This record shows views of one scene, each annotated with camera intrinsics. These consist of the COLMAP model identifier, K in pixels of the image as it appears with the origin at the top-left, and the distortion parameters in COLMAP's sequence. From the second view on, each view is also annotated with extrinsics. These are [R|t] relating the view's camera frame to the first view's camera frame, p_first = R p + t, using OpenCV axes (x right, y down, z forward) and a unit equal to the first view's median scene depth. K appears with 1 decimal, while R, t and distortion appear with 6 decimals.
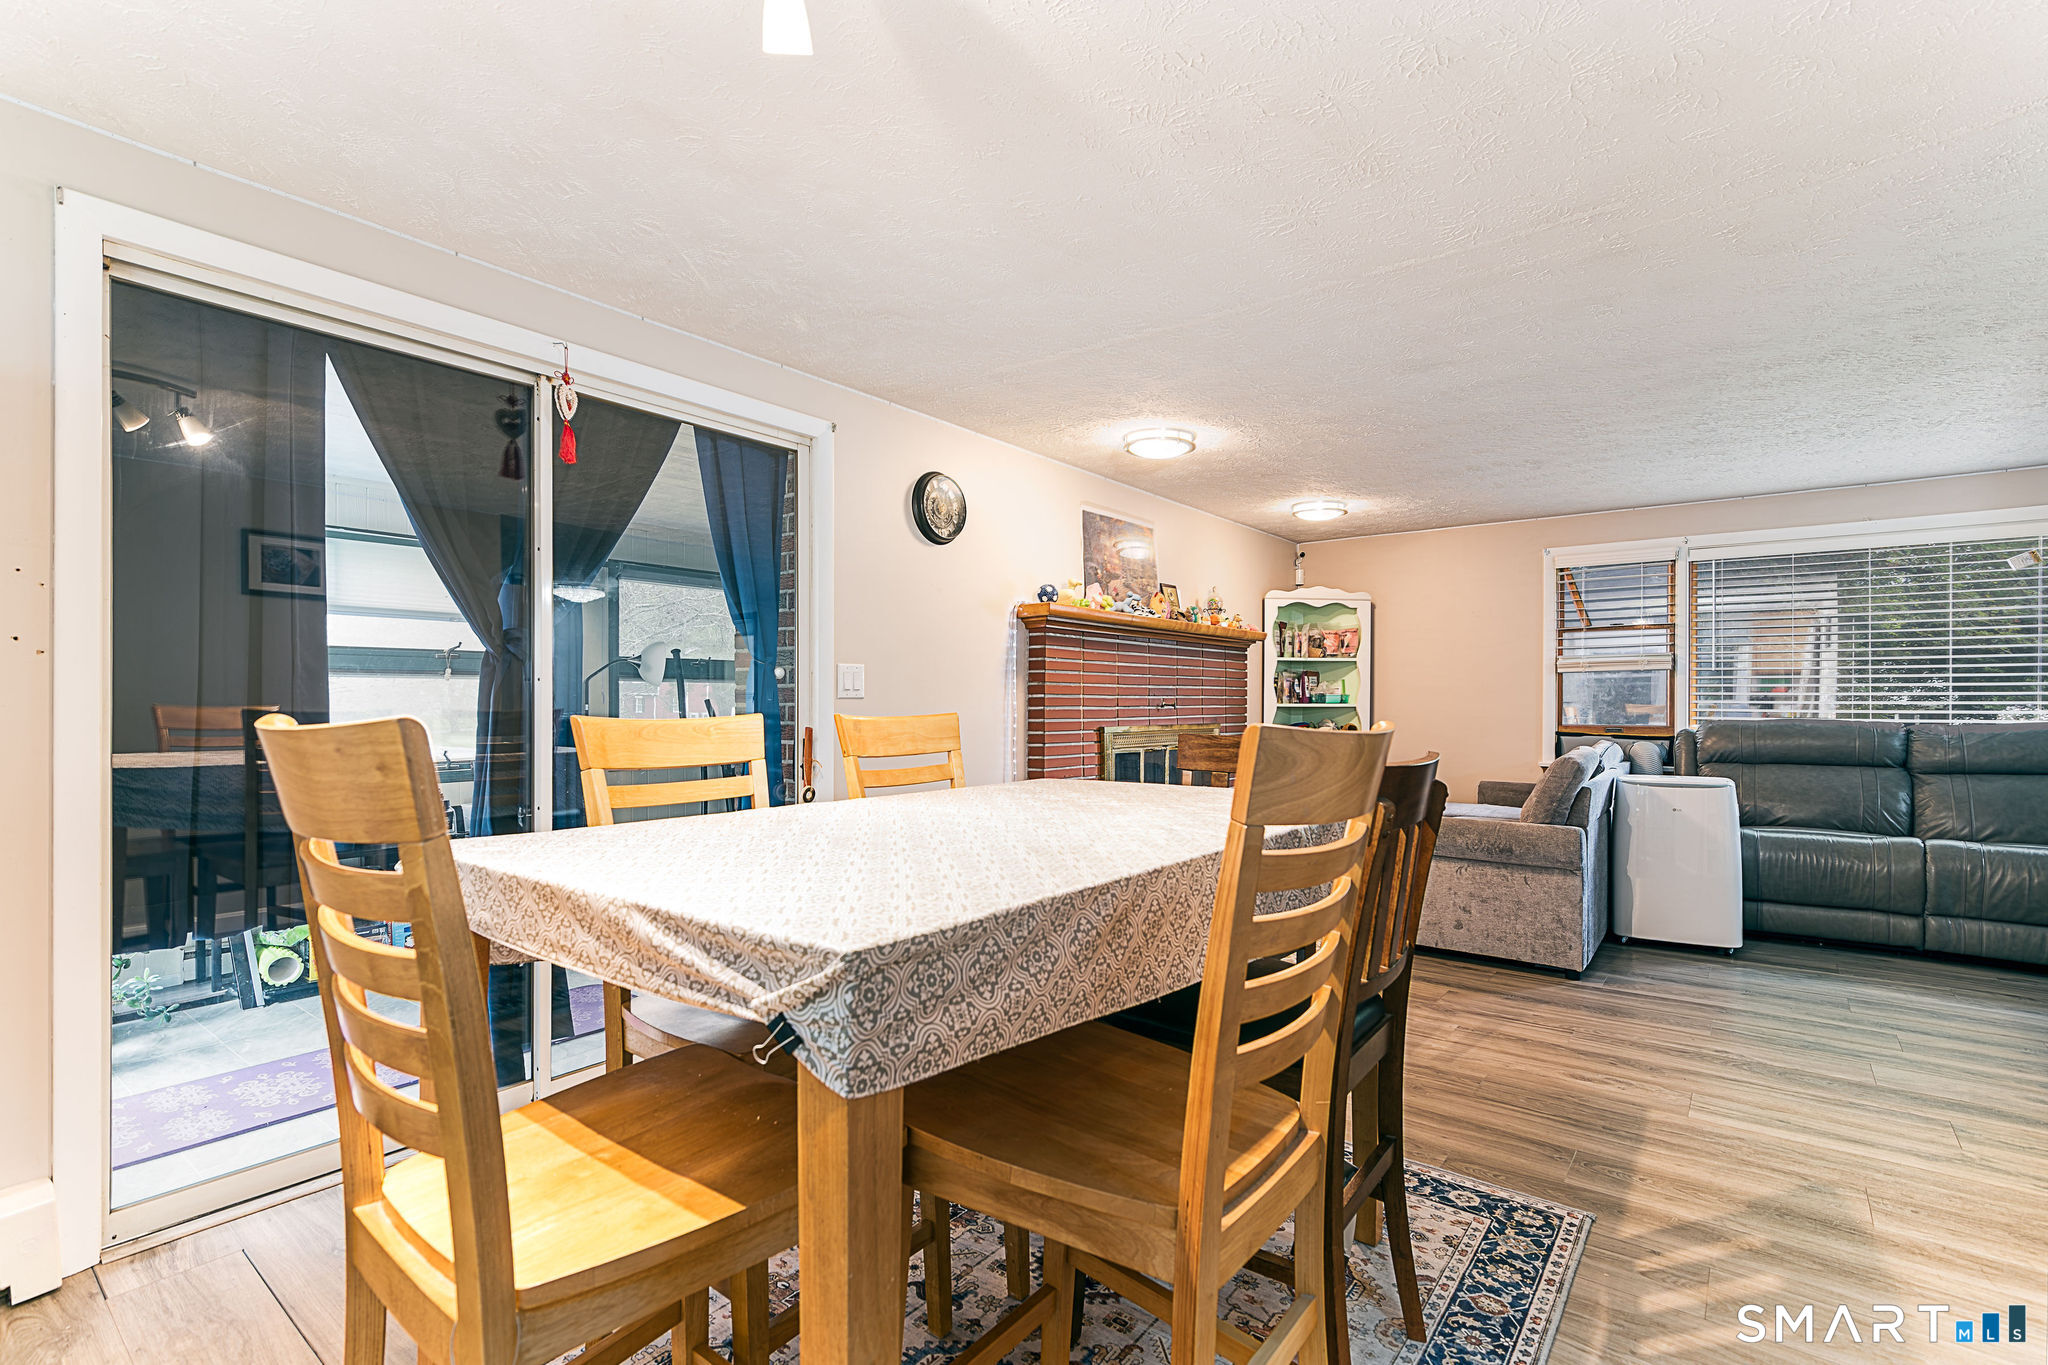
lens RADIAL K [[943.0, 0, 1017.1], [0, 943.0, 698.9], [0, 0, 1]] dist [0.007999, -0.001120]
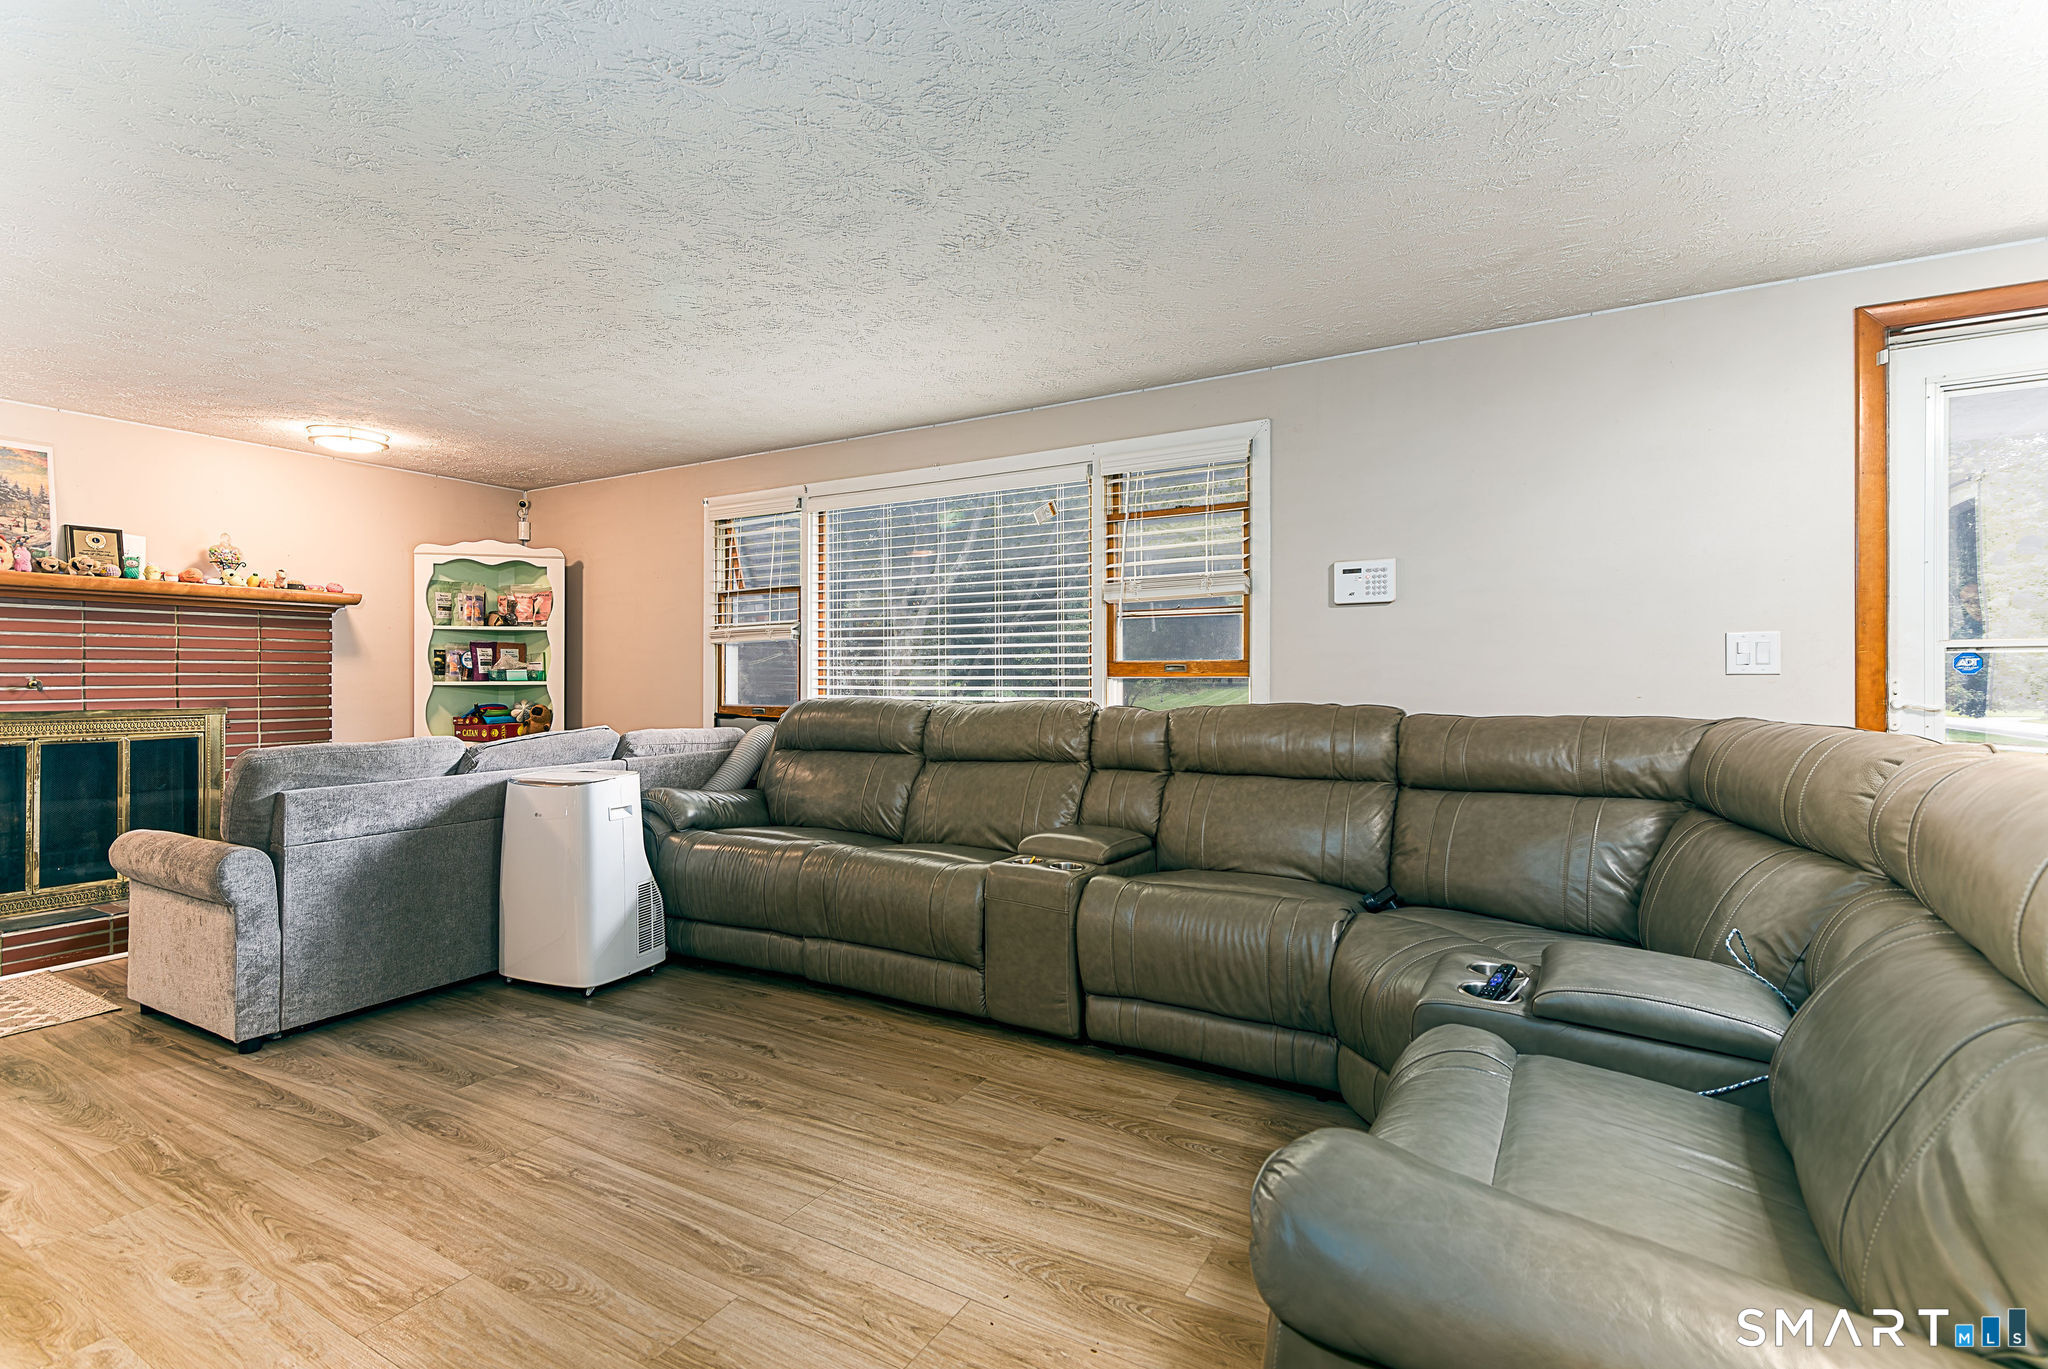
lens RADIAL K [[943.0, 0, 1026.2], [0, 943.0, 679.4], [0, 0, 1]] dist [0.007999, -0.001120]
pose [[0.989941, -0.004341, 0.141415, 0.910552], [0.003667, 0.999981, 0.005028, 0.001178], [-0.141434, -0.004459, 0.989938, 0.145116]]
